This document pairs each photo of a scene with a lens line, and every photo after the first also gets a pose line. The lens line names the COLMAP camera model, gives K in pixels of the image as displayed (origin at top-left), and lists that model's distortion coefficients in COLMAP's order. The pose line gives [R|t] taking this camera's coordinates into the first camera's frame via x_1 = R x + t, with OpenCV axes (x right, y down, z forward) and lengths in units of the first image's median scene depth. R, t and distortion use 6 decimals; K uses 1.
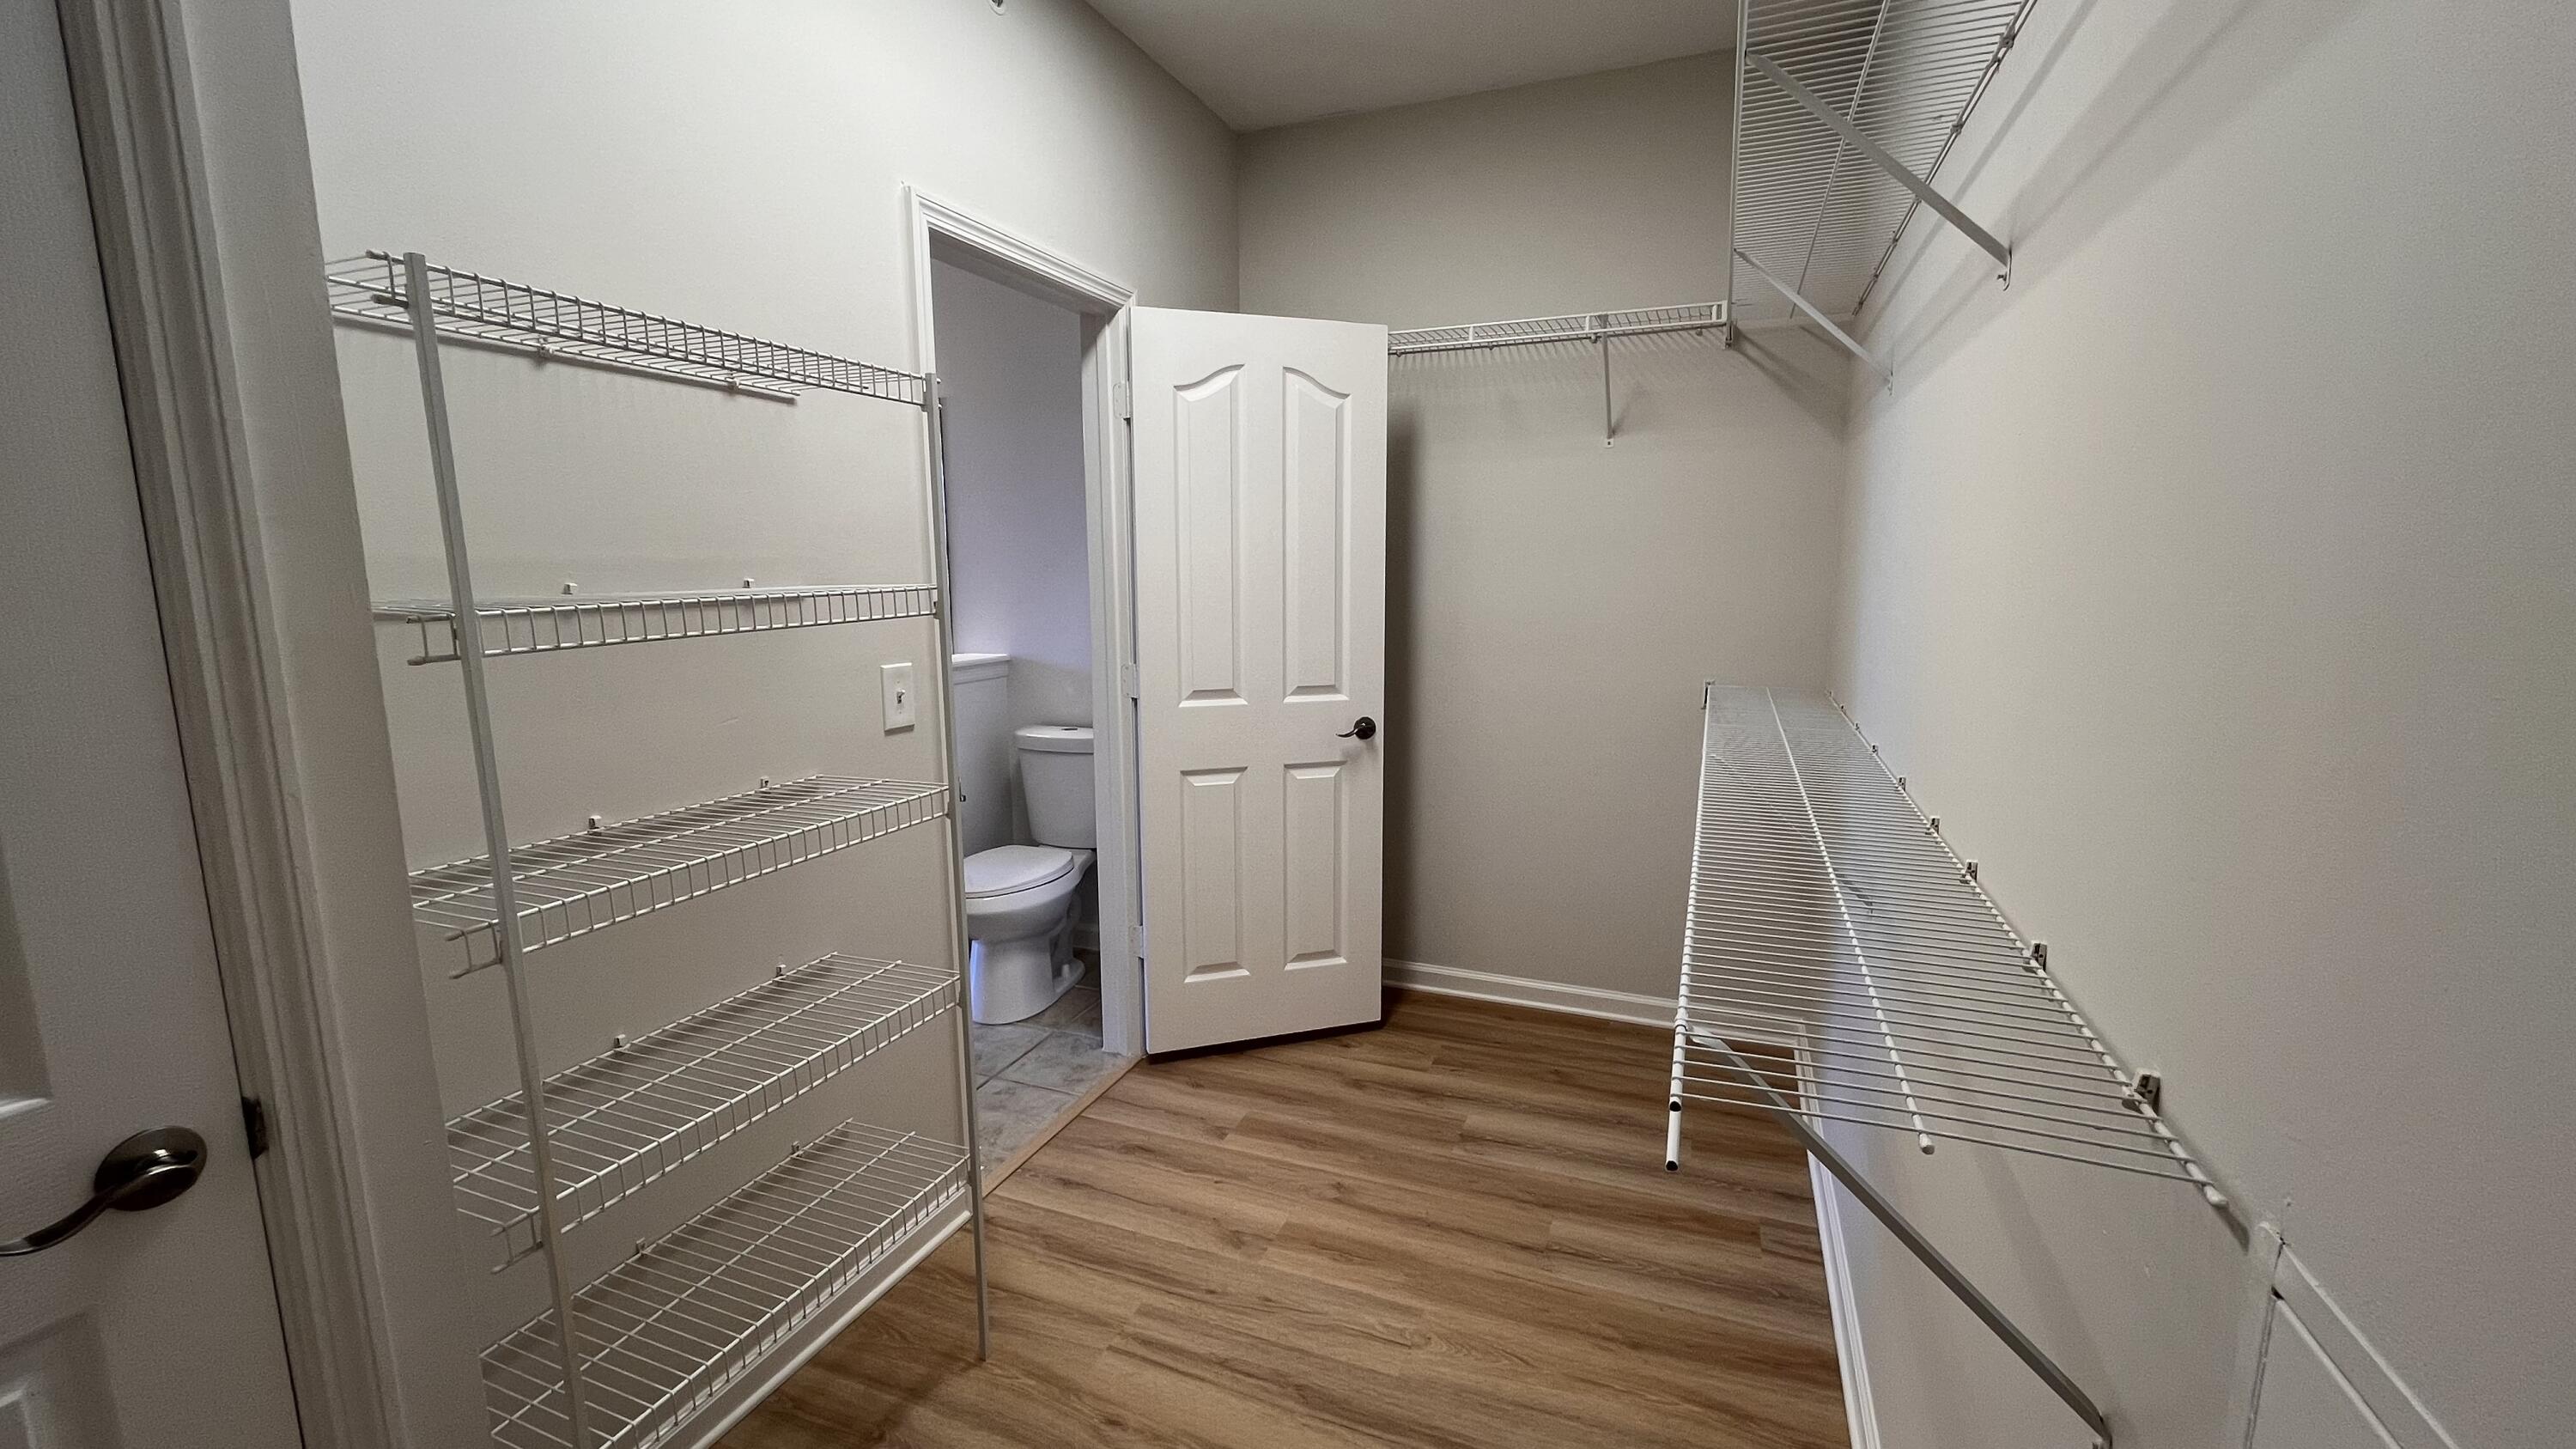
lens RADIAL K [[1046.7, 0, 1288.0], [0, 1046.7, 724.5], [0, 0, 1]] dist [-0.001518, 0.000331]
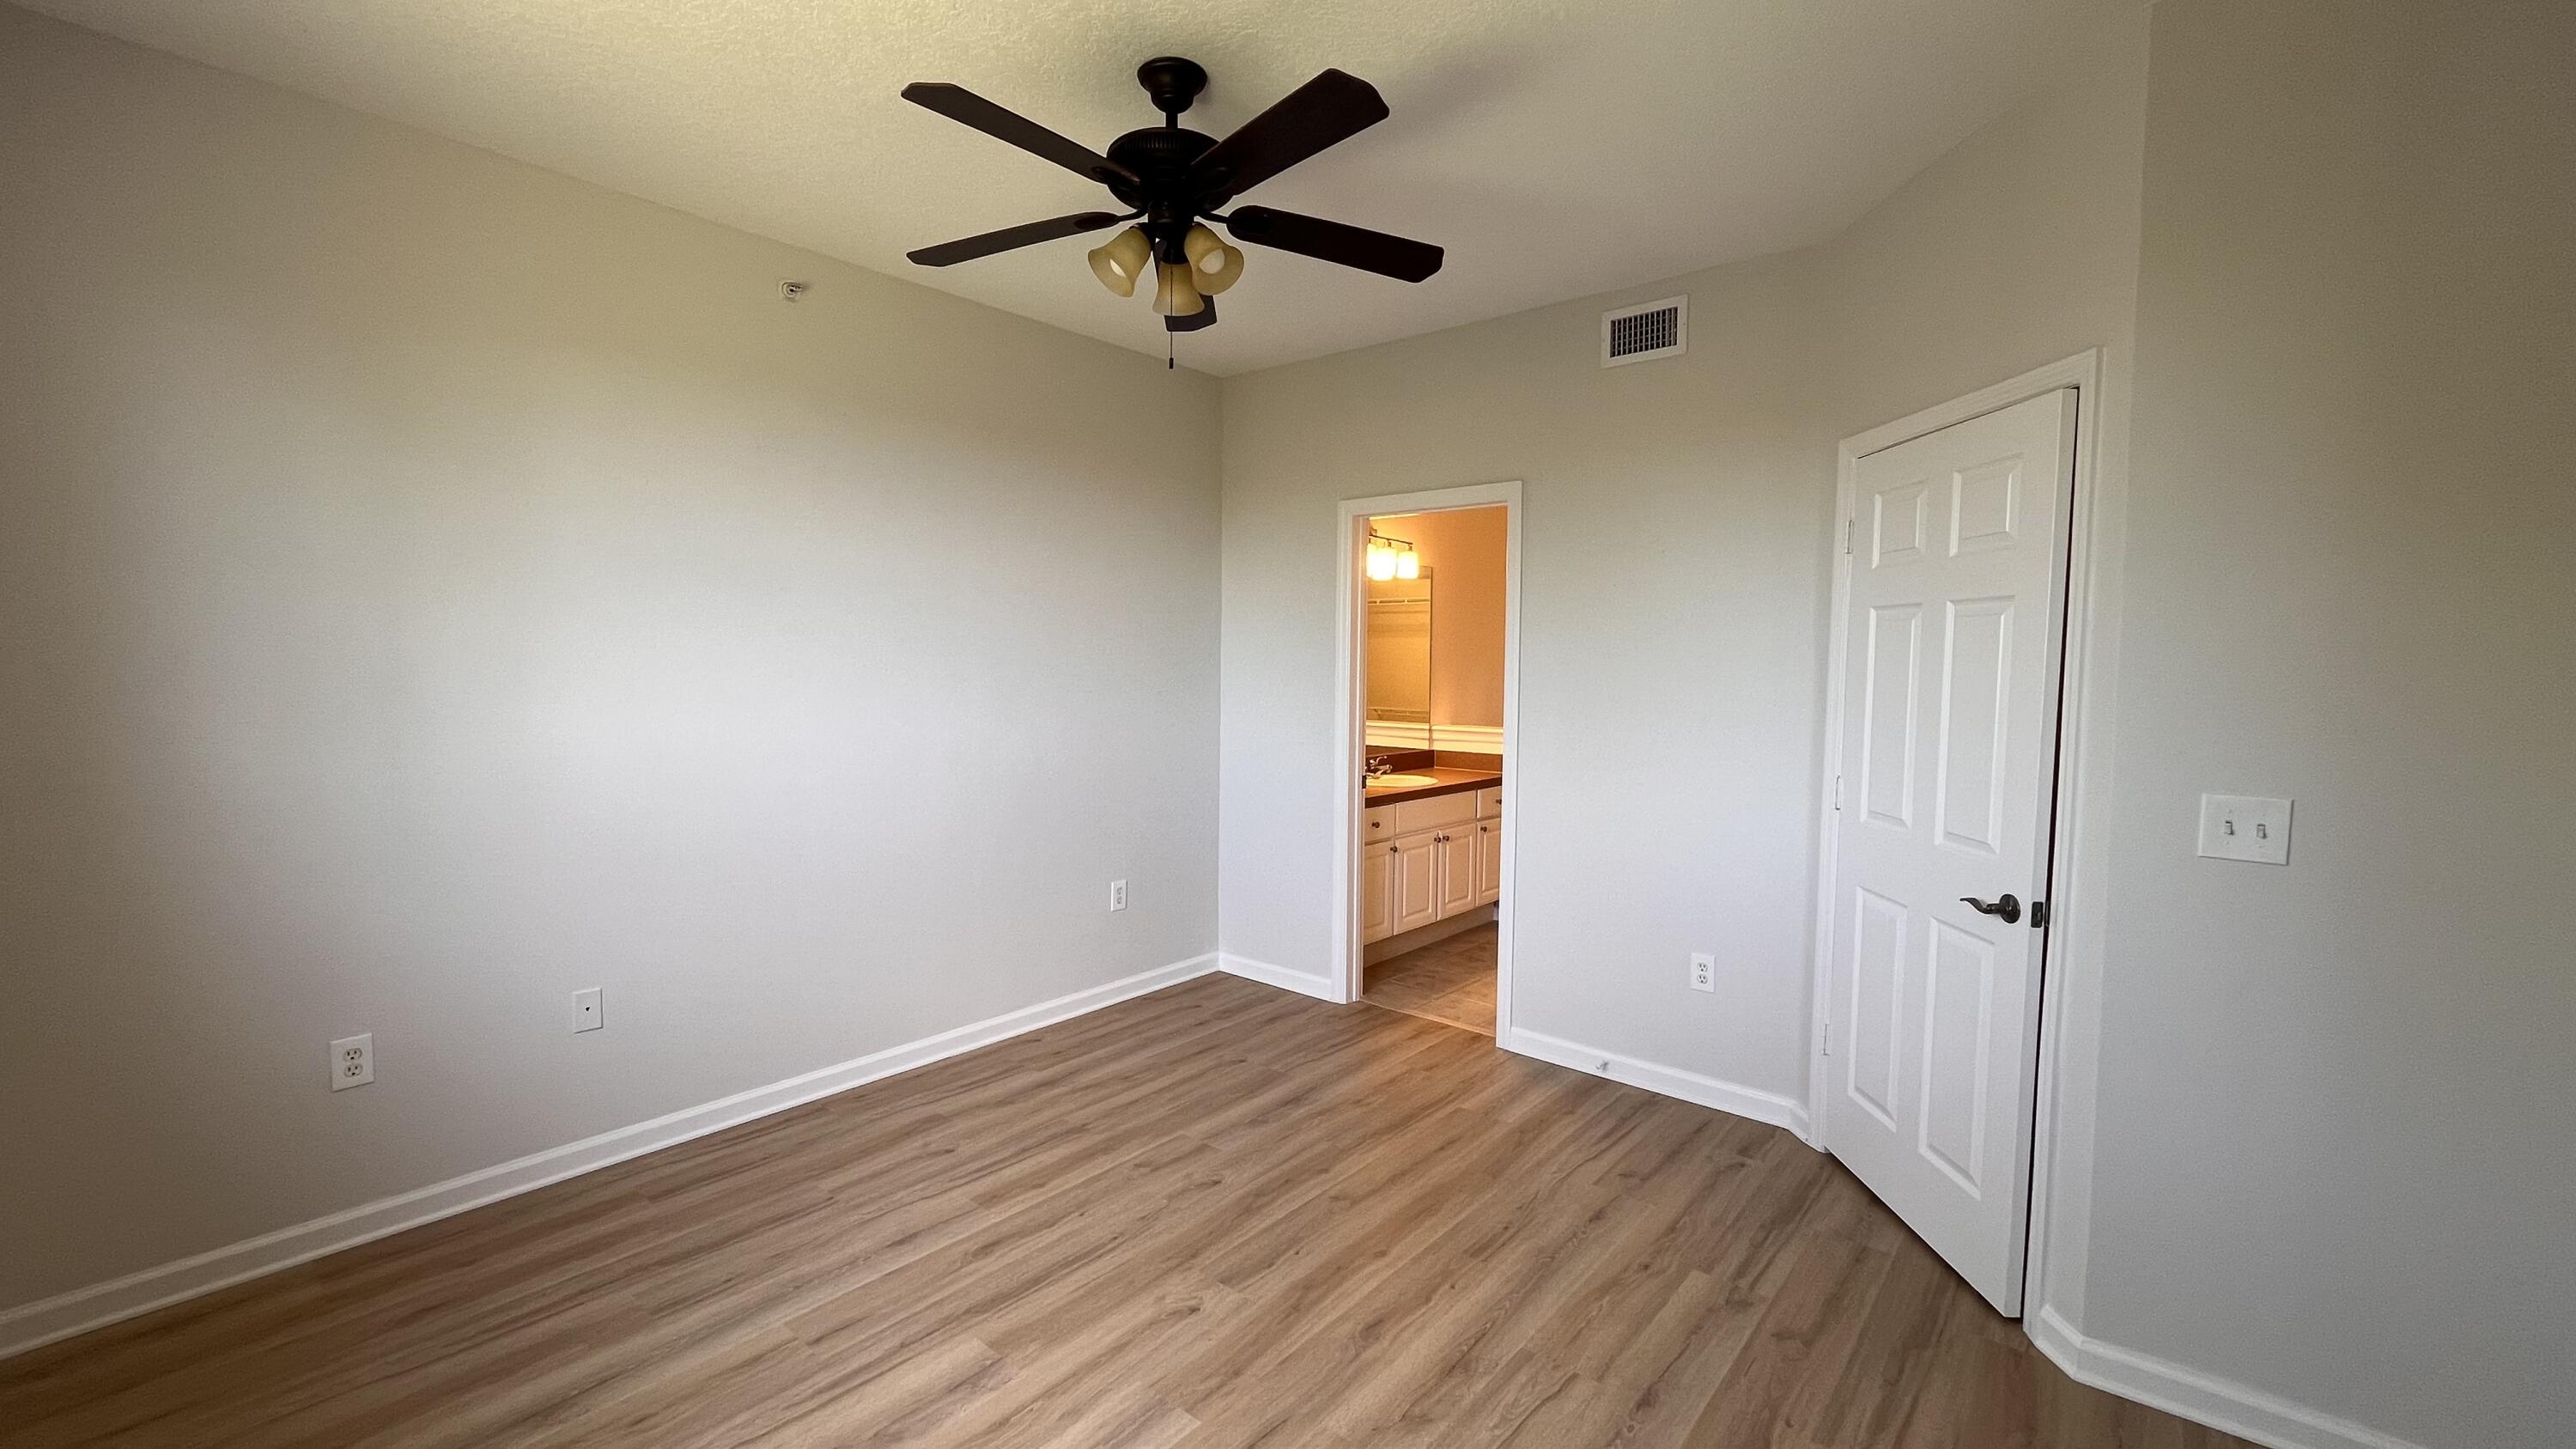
lens RADIAL K [[1046.7, 0, 1288.0], [0, 1046.7, 724.5], [0, 0, 1]] dist [-0.001518, 0.000331]
pose [[0.307192, -0.051605, 0.950247, -3.115852], [0.135574, 0.990717, 0.009975, -0.194890], [-0.941941, 0.125764, 0.311337, 1.177389]]
